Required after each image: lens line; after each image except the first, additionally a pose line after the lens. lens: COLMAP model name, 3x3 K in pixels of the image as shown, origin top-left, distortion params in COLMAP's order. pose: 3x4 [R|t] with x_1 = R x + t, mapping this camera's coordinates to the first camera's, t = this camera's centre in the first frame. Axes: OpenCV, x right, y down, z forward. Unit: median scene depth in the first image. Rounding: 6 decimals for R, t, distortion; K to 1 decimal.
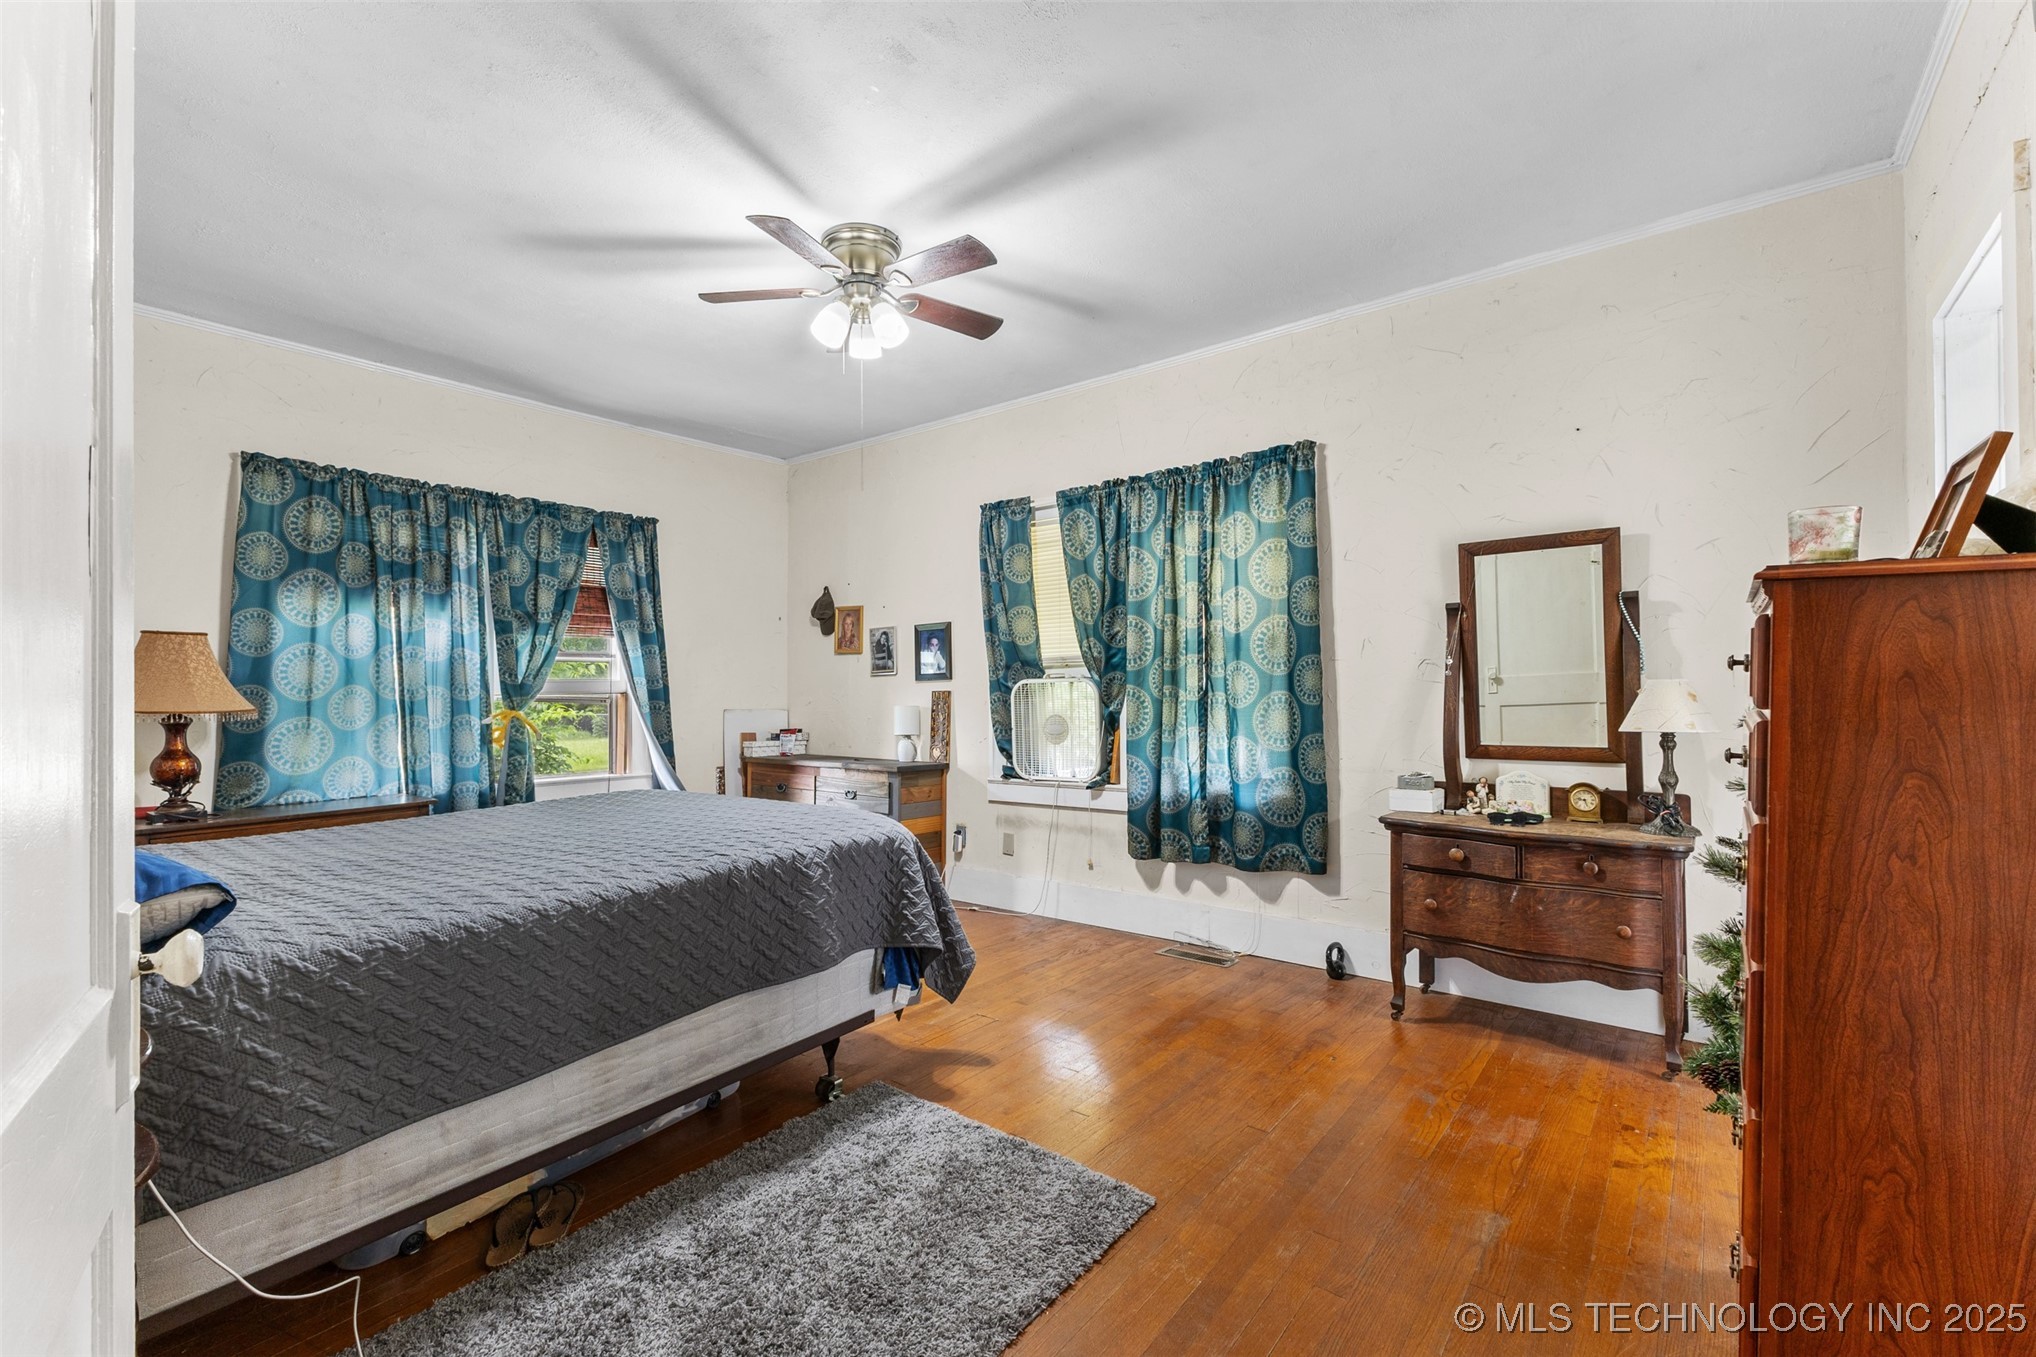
lens RADIAL K [[907.6, 0, 1009.9], [0, 907.6, 681.4], [0, 0, 1]] dist [-0.000244, 0.000019]
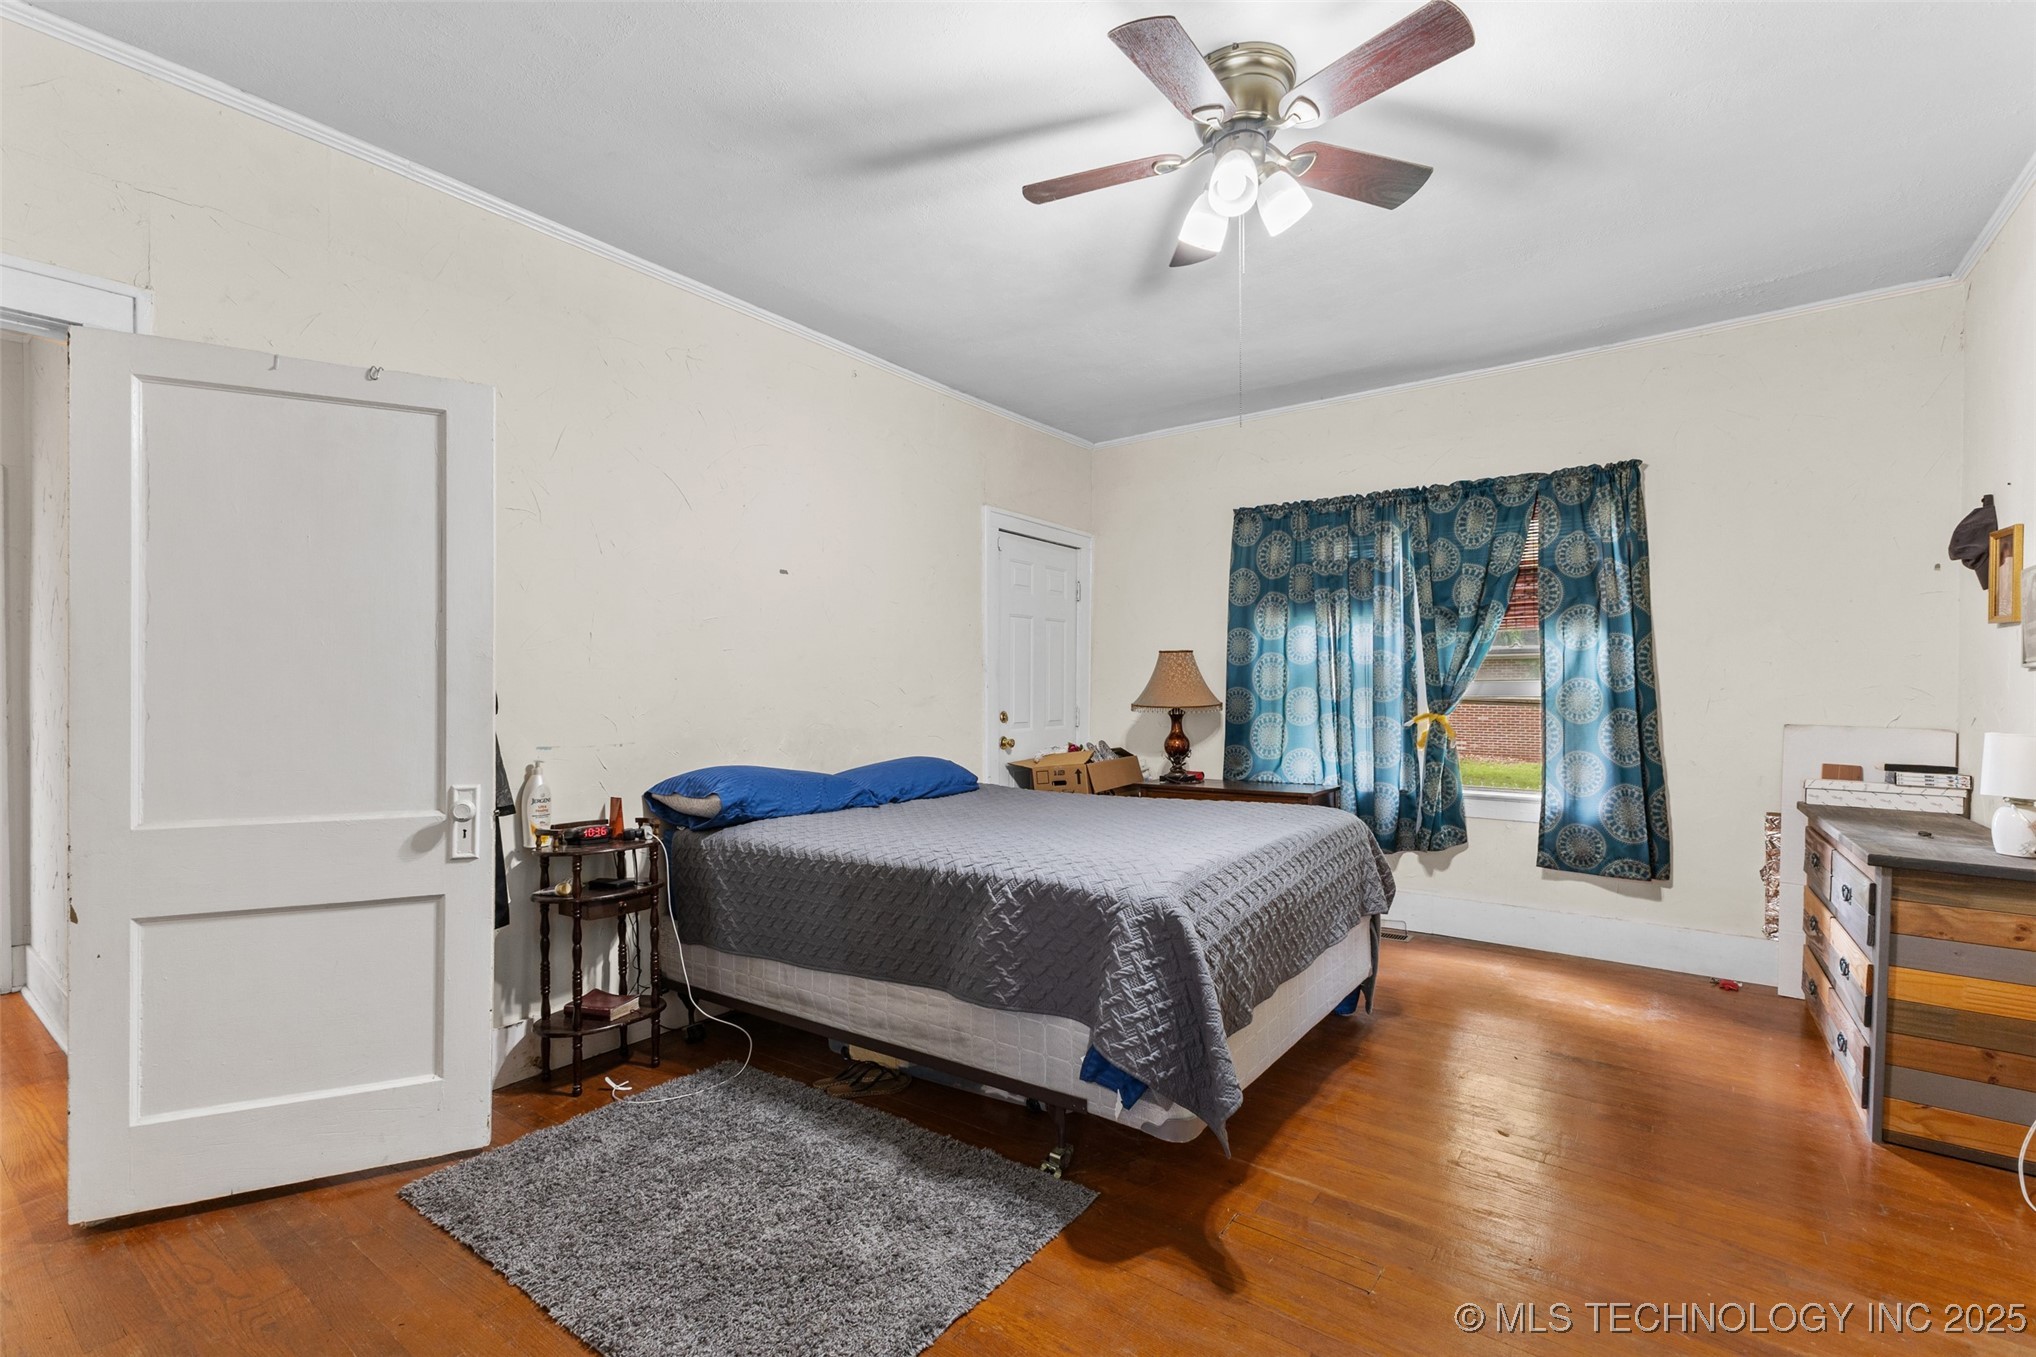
lens RADIAL K [[907.6, 0, 1009.3], [0, 907.6, 686.2], [0, 0, 1]] dist [-0.000244, 0.000019]
pose [[0.010680, 0.006374, -0.999923, 0.421761], [0.012125, 0.999905, 0.006503, -0.008996], [0.999869, -0.012193, 0.010602, 0.595232]]
